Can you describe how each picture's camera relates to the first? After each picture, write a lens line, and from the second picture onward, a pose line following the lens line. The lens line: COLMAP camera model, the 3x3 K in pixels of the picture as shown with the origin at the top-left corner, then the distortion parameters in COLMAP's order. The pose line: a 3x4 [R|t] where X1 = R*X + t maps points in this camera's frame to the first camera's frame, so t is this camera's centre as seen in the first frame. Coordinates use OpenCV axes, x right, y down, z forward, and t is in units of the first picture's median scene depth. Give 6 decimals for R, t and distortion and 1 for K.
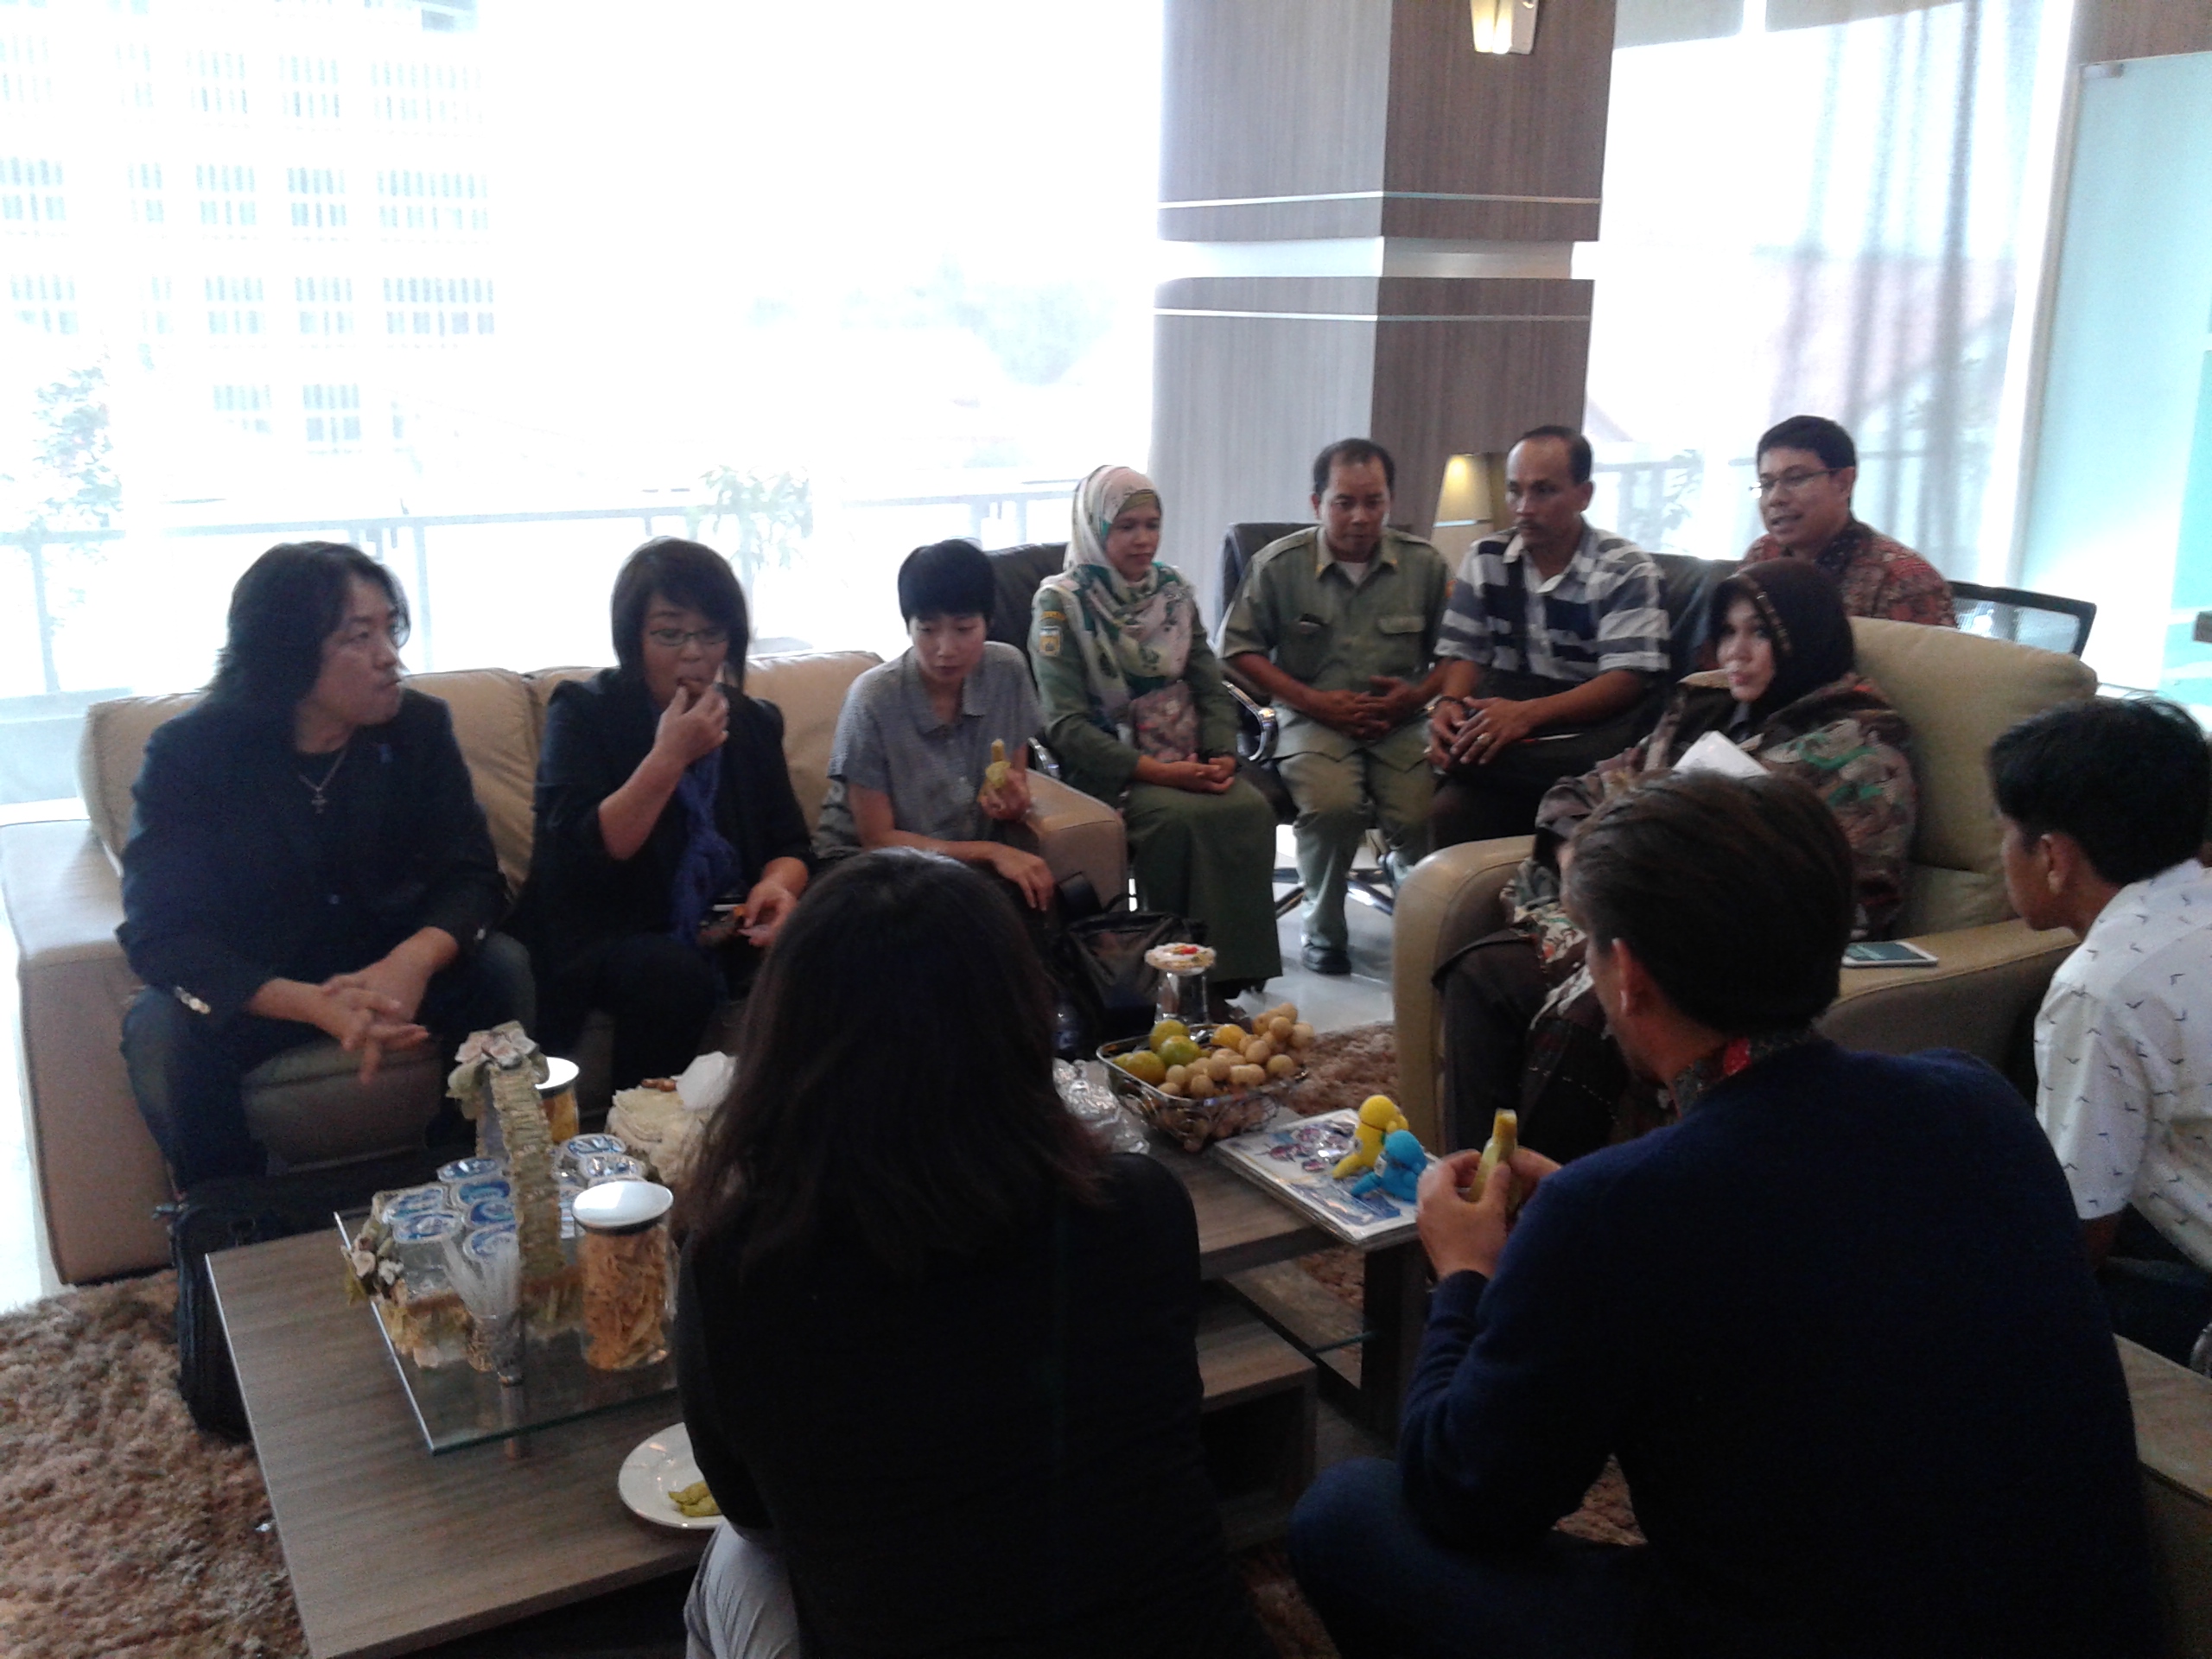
lens RADIAL K [[2012.6, 0, 1106.7], [0, 2012.6, 805.1], [0, 0, 1]] dist [0.077189, -0.171409]
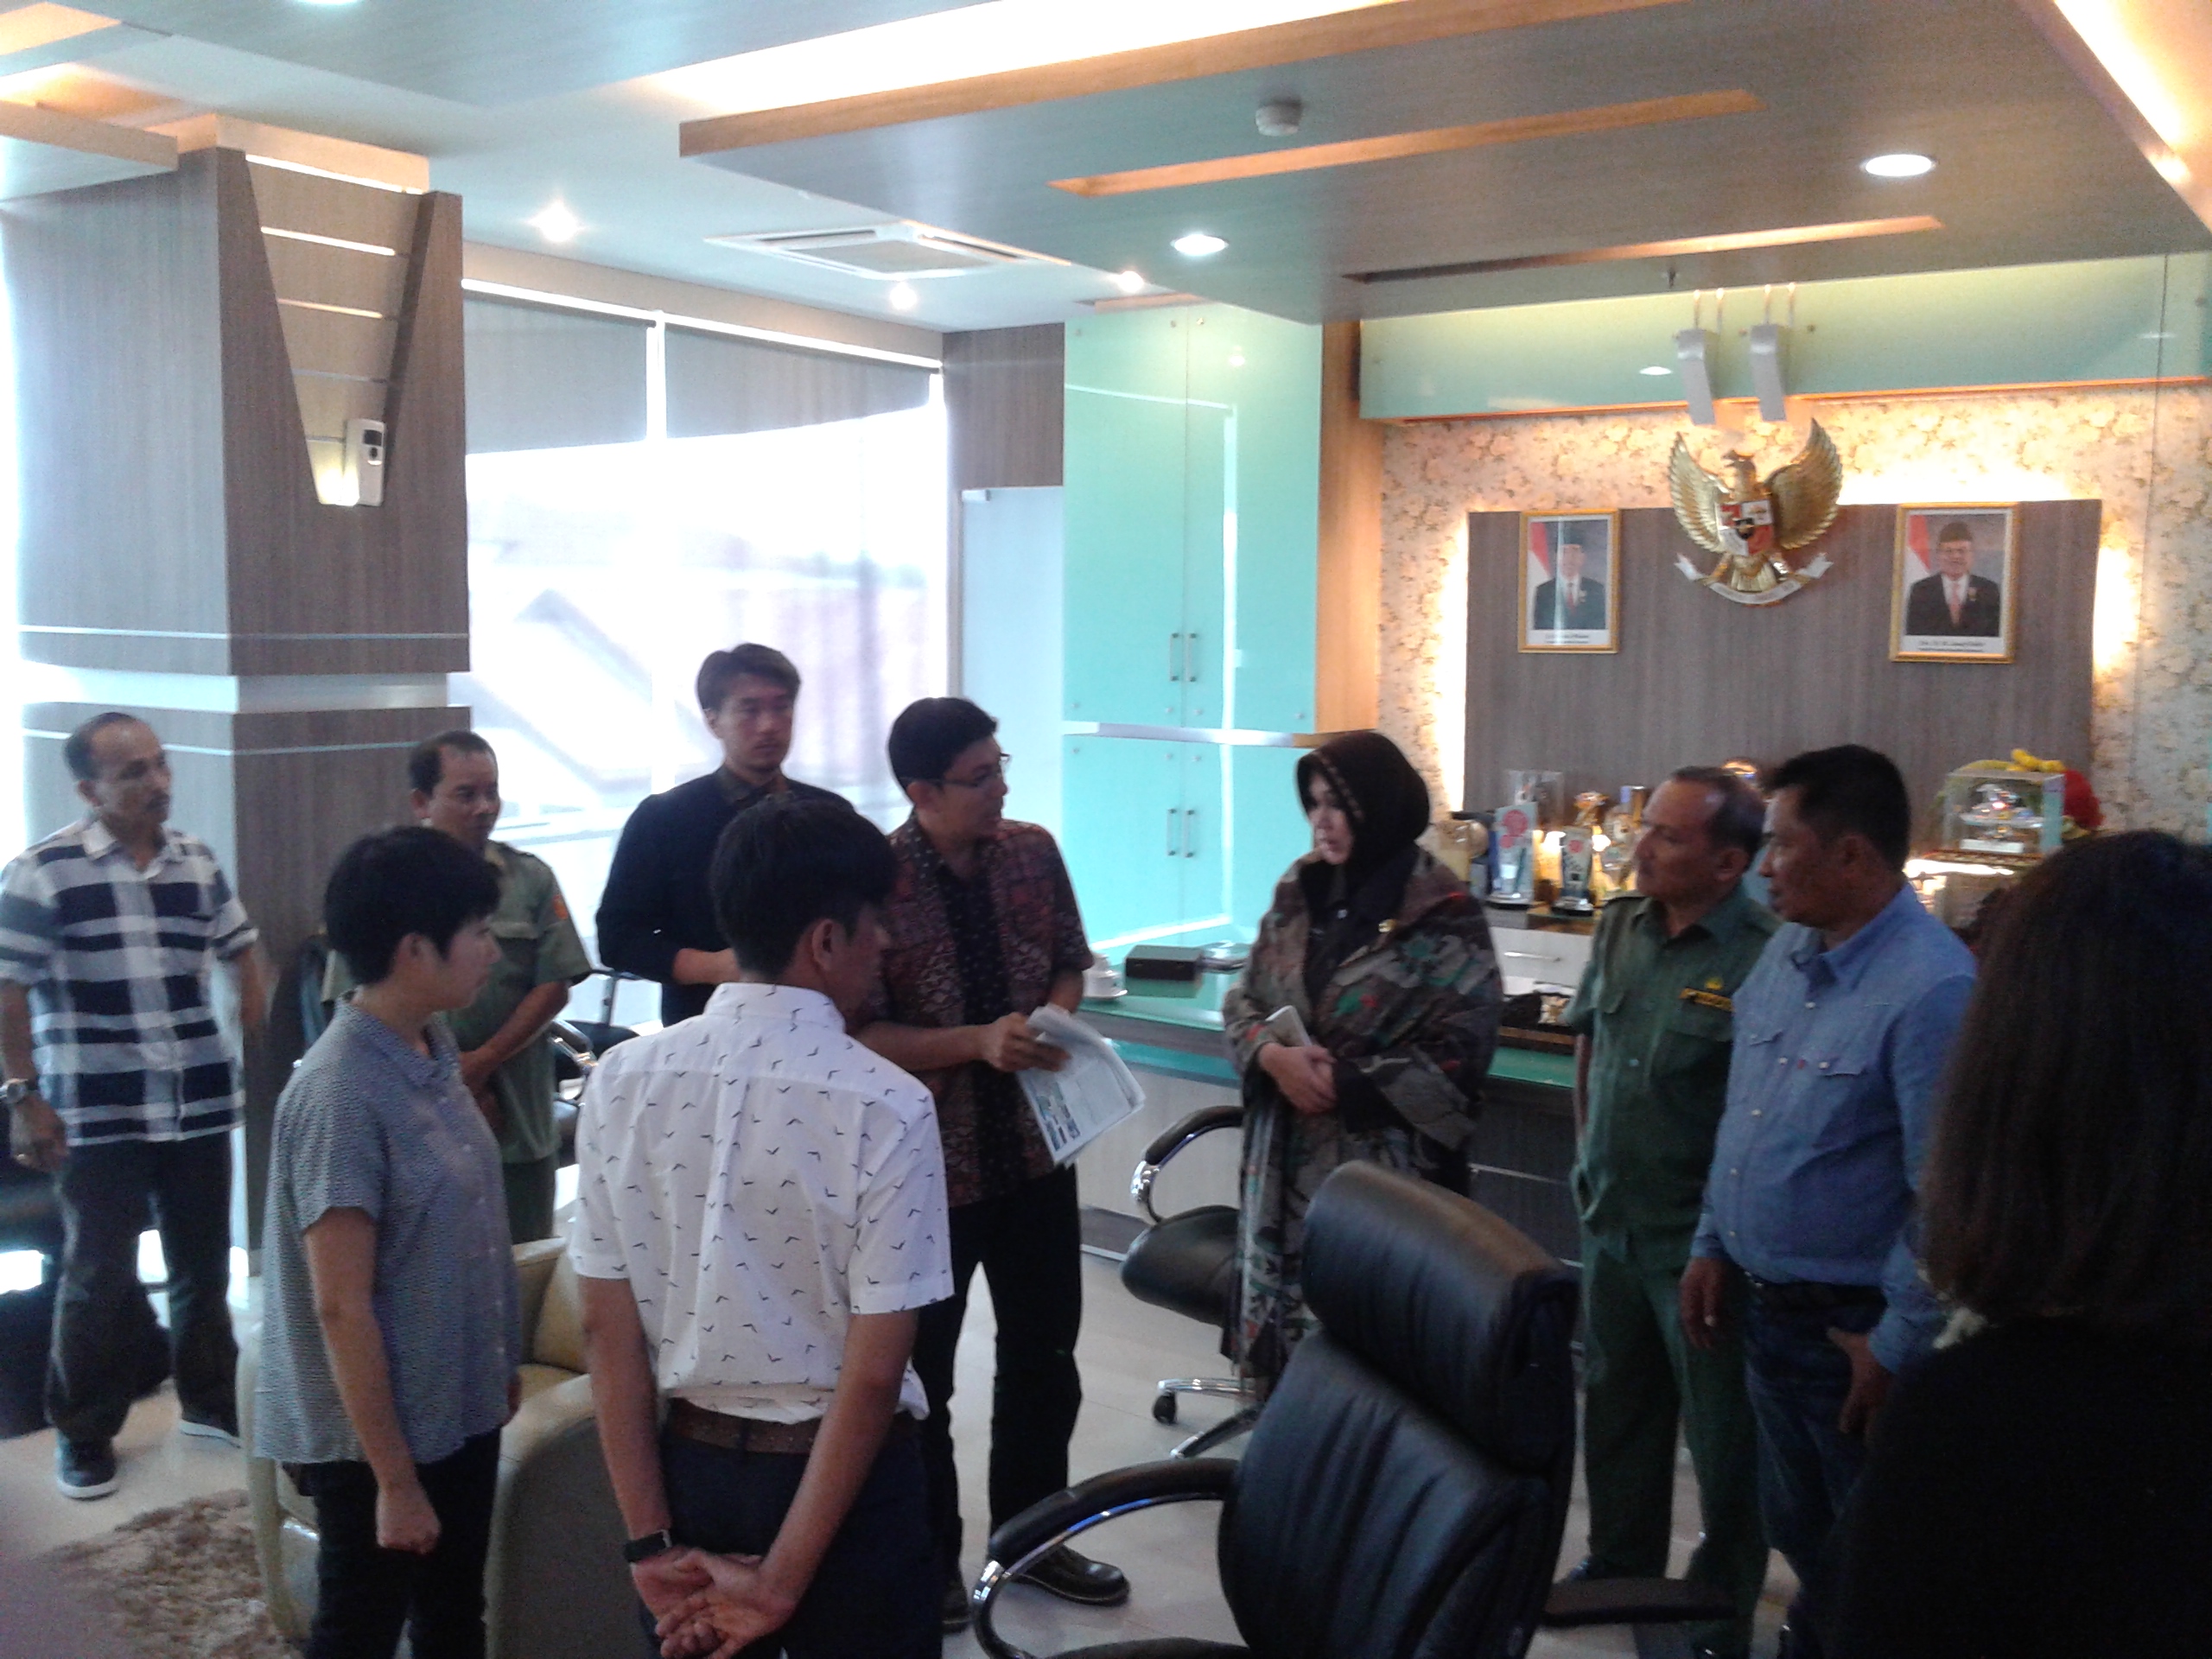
lens RADIAL K [[2011.4, 0, 1110.0], [0, 2011.4, 799.4], [0, 0, 1]] dist [0.102119, -0.219194]
pose [[0.909592, -0.036959, 0.413857, 0.189241], [0.099720, 0.986343, -0.131086, -0.071512], [-0.403360, 0.160505, 0.900855, -0.141411]]
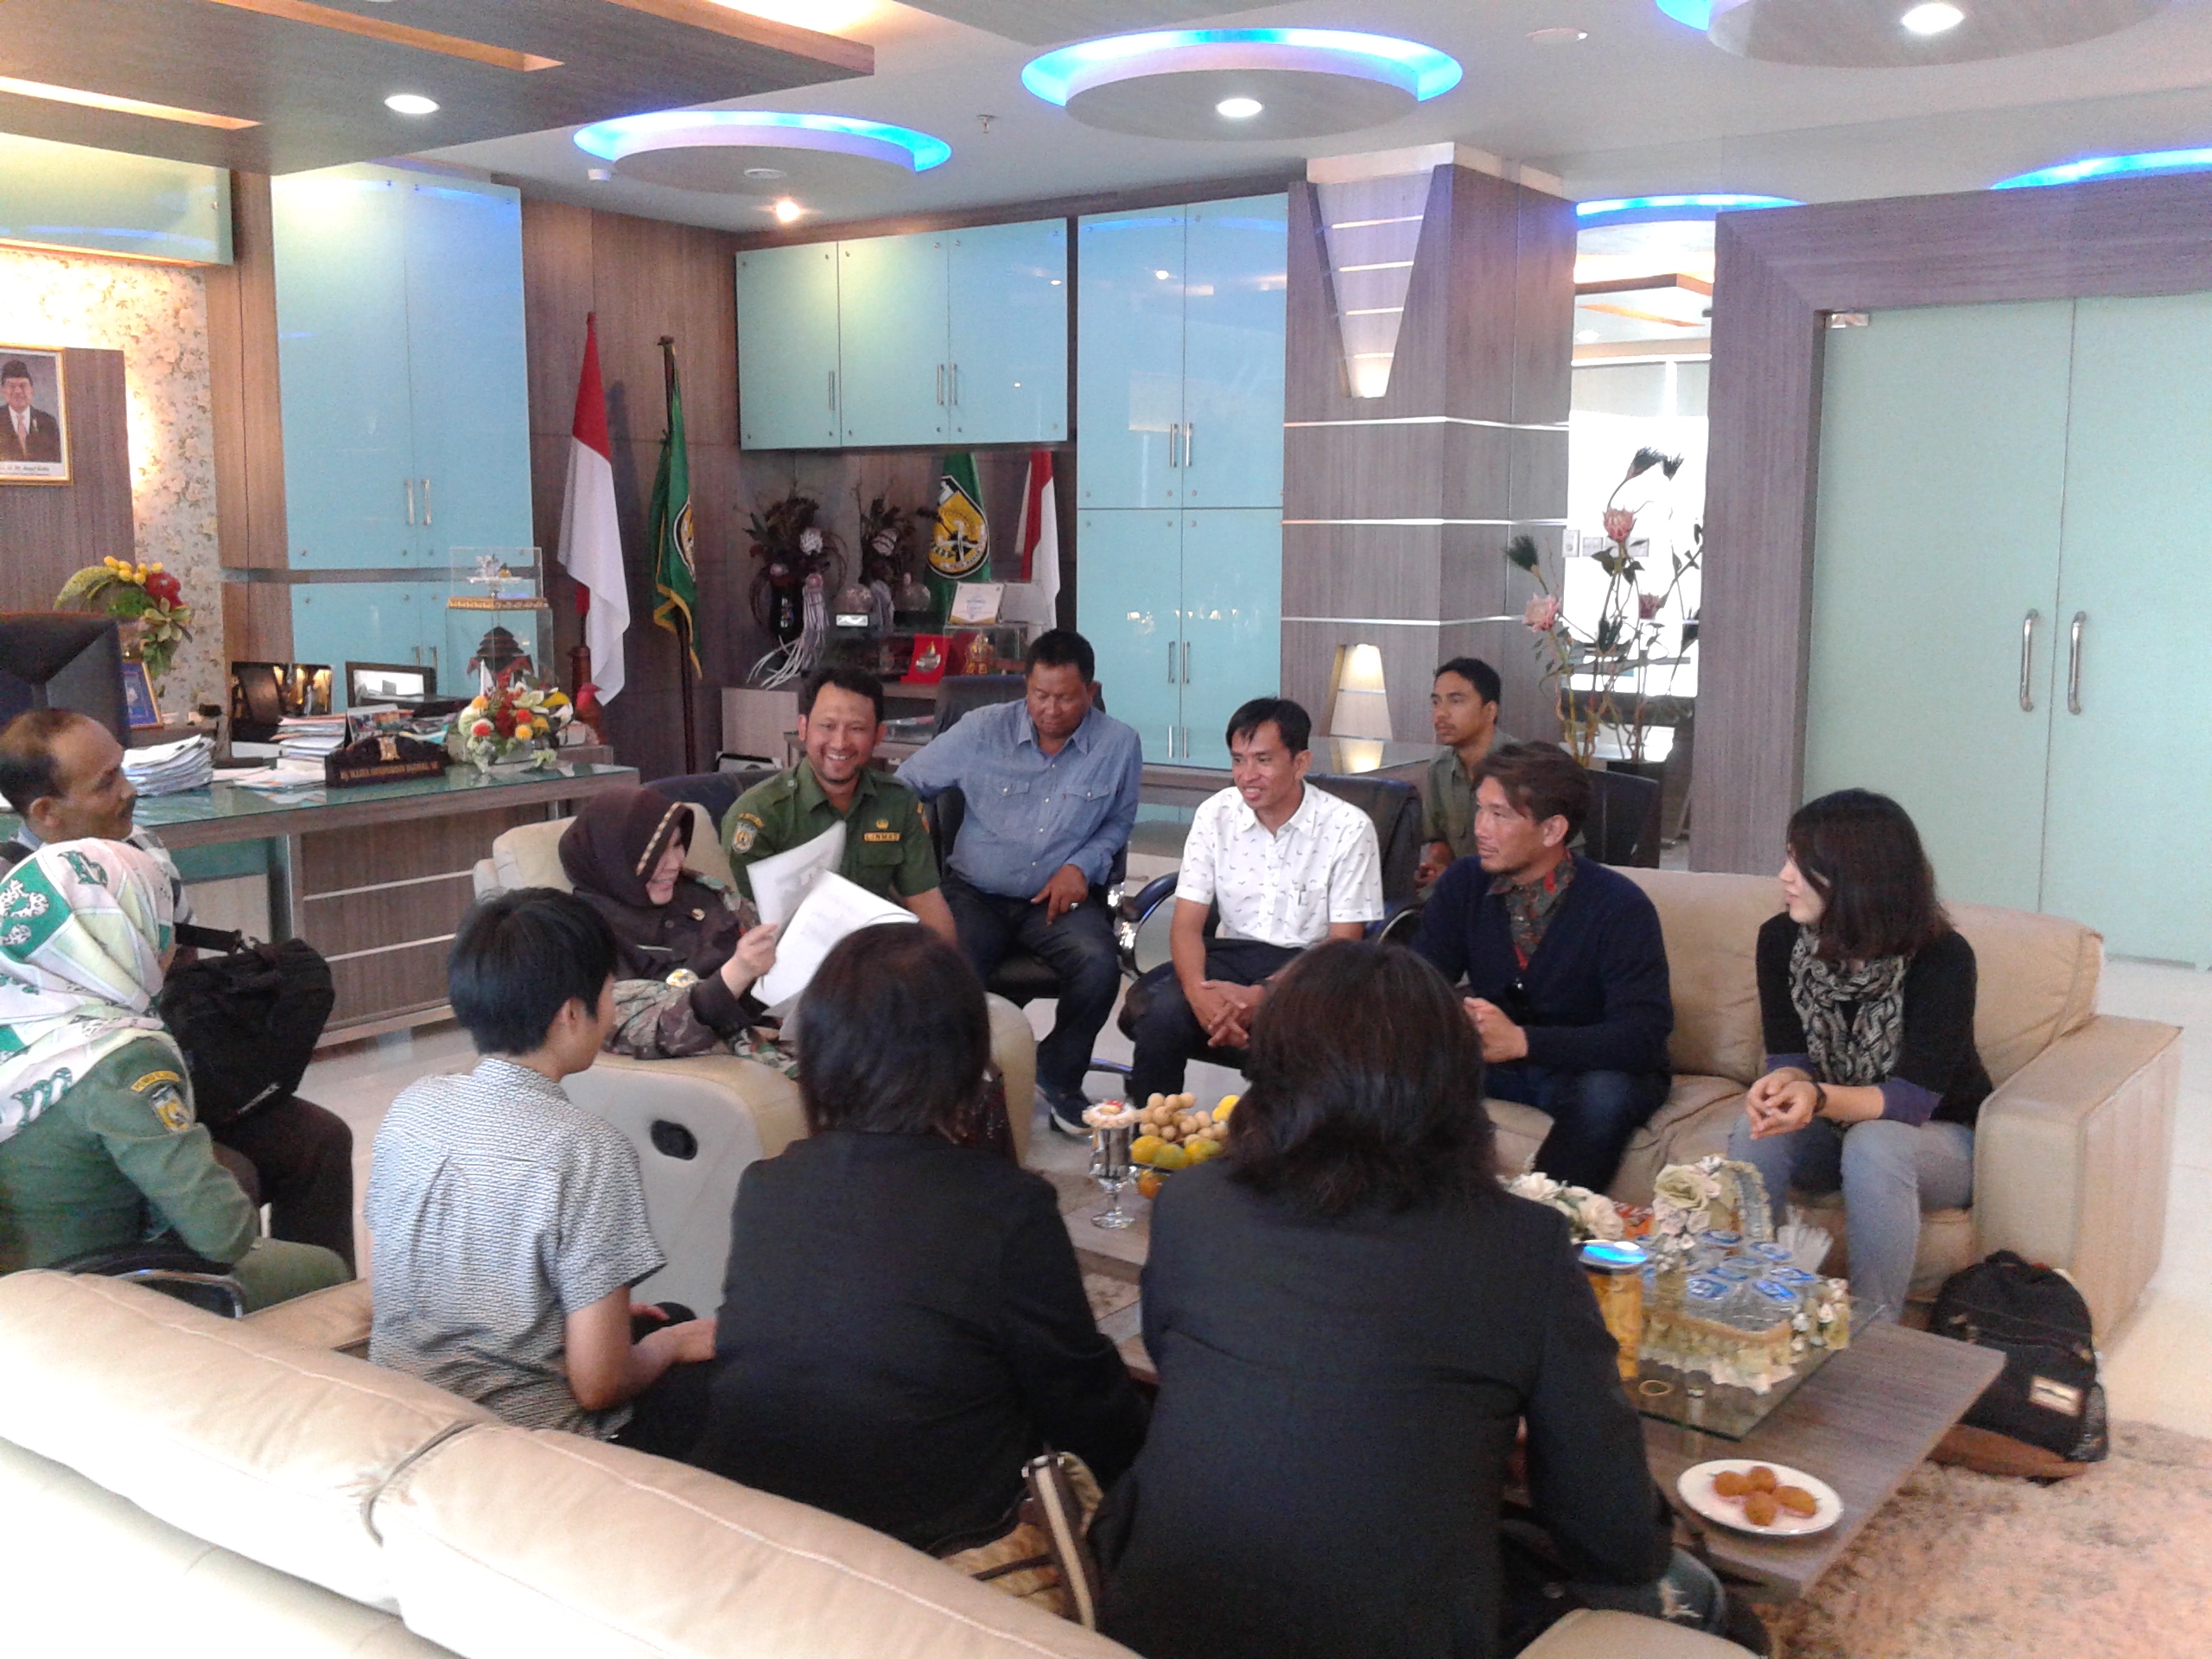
lens RADIAL K [[2011.4, 0, 1110.0], [0, 2011.4, 799.4], [0, 0, 1]] dist [0.102119, -0.219194]
pose [[-0.404140, -0.133775, 0.904862, -0.909159], [0.218097, 0.946623, 0.237358, -0.345042], [-0.888316, 0.293273, -0.353393, 1.230270]]
